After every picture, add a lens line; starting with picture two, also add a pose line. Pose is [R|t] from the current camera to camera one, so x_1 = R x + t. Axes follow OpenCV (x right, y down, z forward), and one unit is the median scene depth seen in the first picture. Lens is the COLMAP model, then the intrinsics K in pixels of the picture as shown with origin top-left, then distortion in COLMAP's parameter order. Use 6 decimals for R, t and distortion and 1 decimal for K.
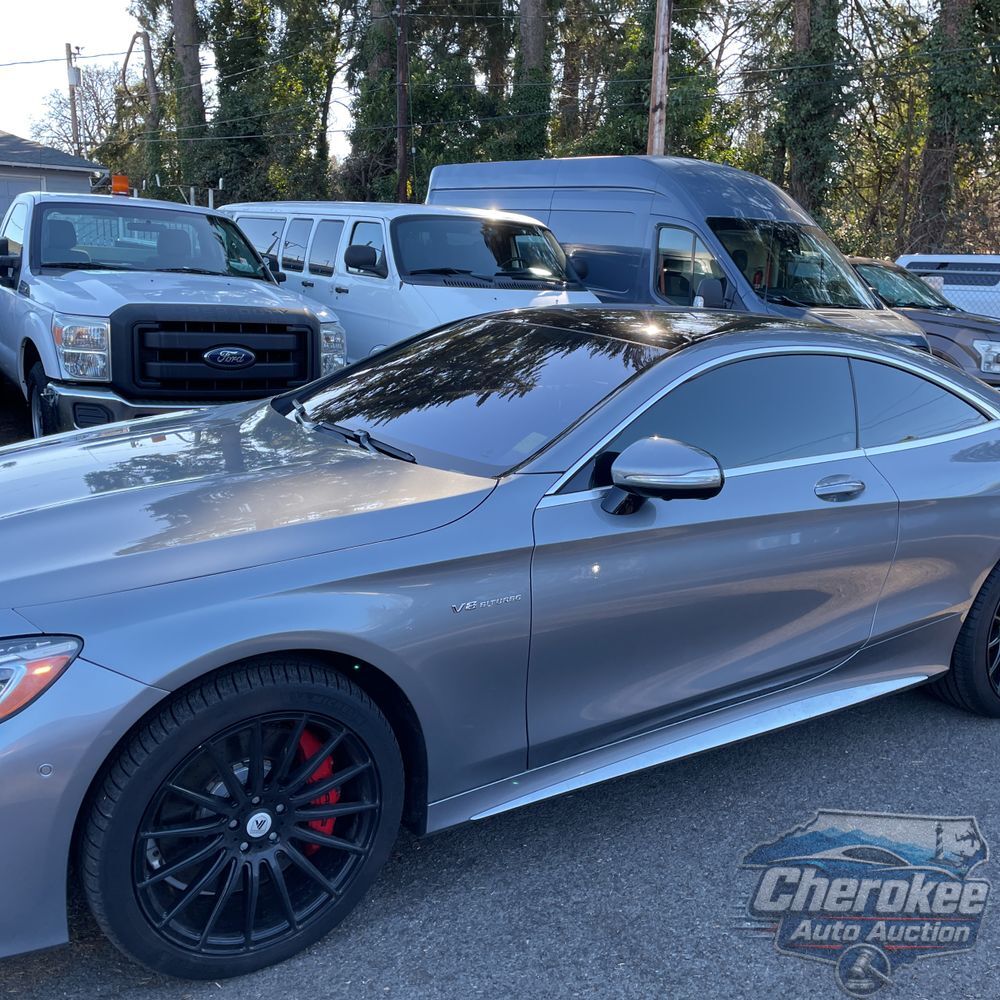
lens RADIAL K [[1011.1, 0, 502.6], [0, 1011.1, 503.4], [0, 0, 1]] dist [0.098757, -0.135006]
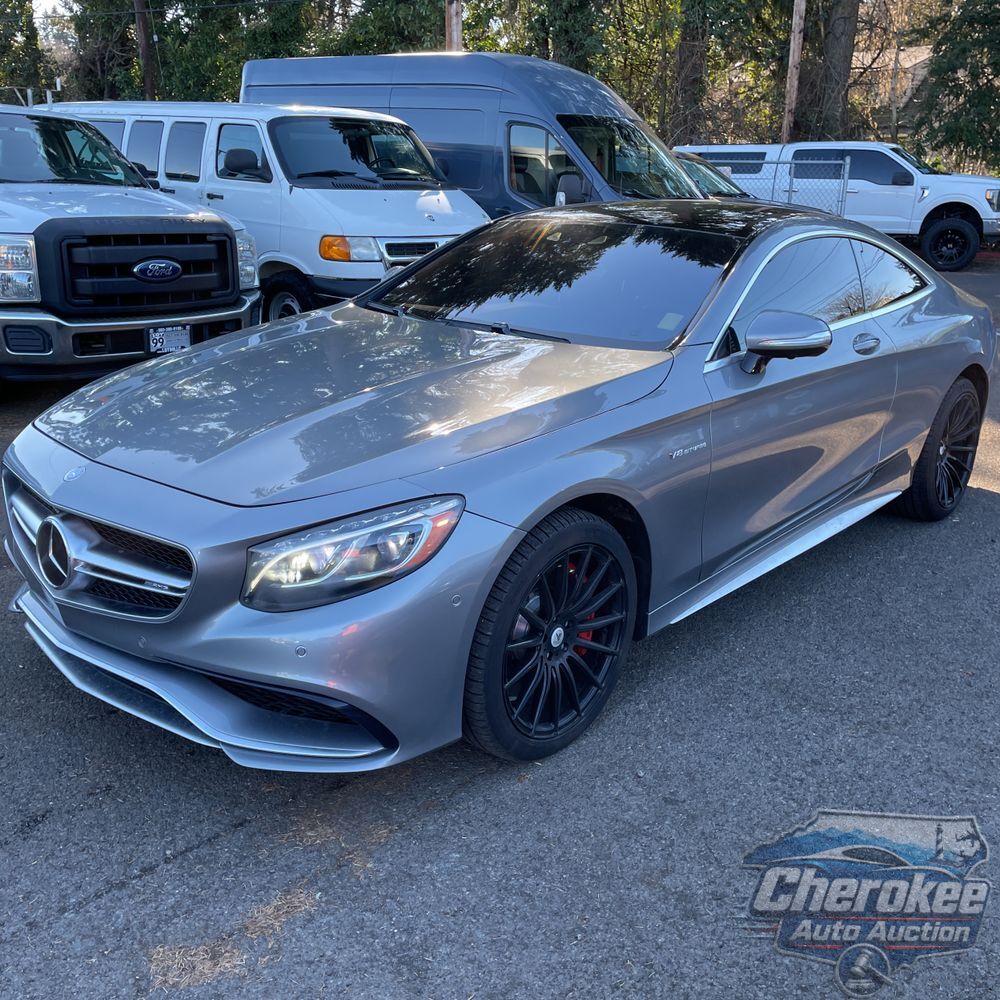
lens RADIAL K [[1011.1, 0, 502.6], [0, 1011.1, 503.4], [0, 0, 1]] dist [0.098757, -0.135006]
pose [[0.966567, -0.105176, 0.233852, -0.199614], [0.082573, 0.991096, 0.104455, 0.005090], [-0.242756, -0.081653, 0.966645, -0.060982]]
